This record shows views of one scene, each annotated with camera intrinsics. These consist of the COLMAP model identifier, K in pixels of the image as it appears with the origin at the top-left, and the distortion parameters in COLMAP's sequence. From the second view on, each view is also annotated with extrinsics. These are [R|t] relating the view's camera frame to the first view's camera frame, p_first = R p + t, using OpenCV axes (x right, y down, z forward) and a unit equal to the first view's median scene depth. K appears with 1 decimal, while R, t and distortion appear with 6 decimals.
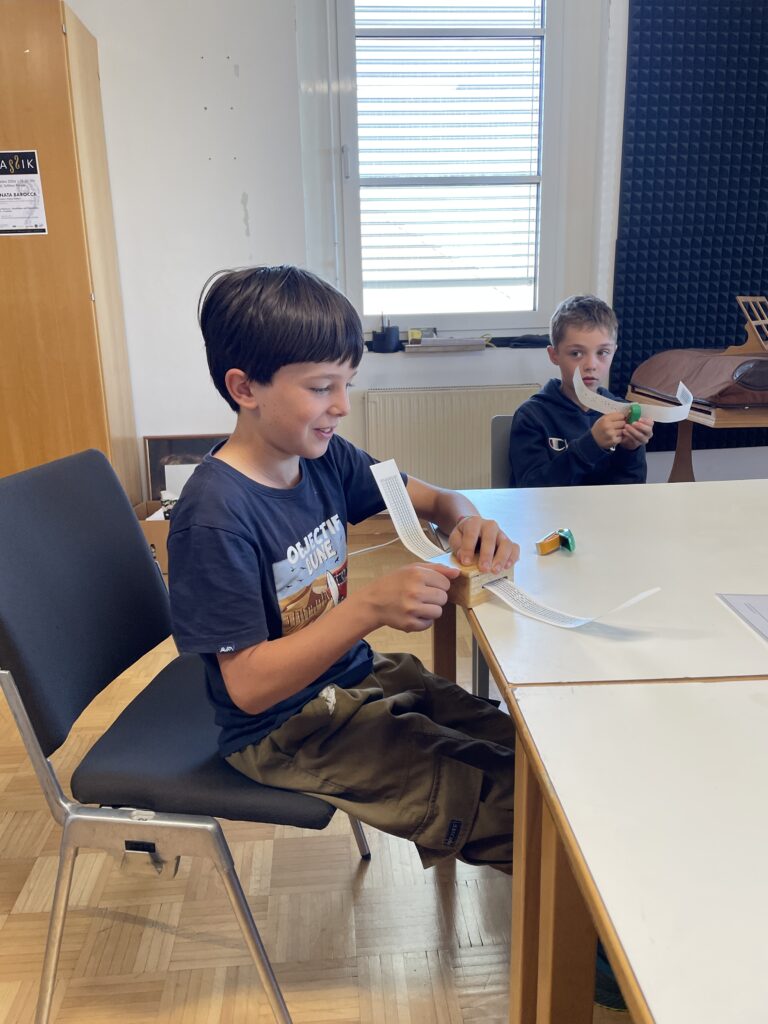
lens RADIAL K [[776.9, 0, 384.0], [0, 776.9, 512.0], [0, 0, 1]] dist [-0.001817, -0.003950]
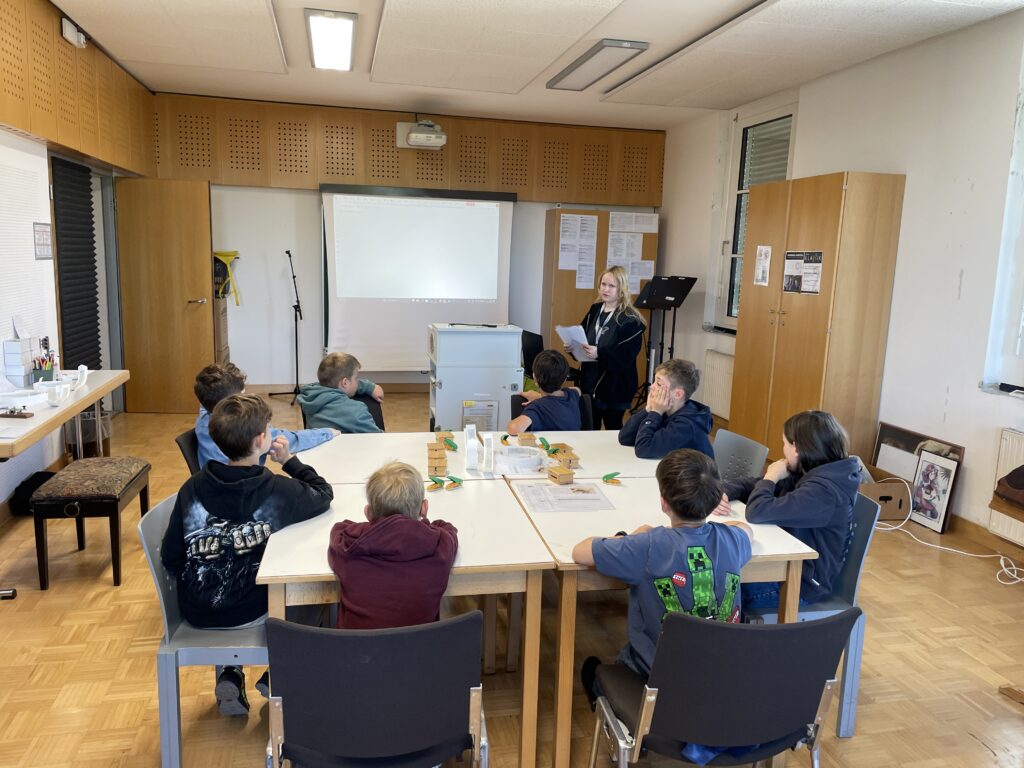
lens RADIAL K [[776.9, 0, 512.0], [0, 776.9, 384.0], [0, 0, 1]] dist [-0.001817, -0.003950]
pose [[0.141090, 0.187873, -0.972007, 1.266975], [-0.284370, 0.948143, 0.141984, -0.215419], [0.948276, 0.256377, 0.187199, 0.038391]]
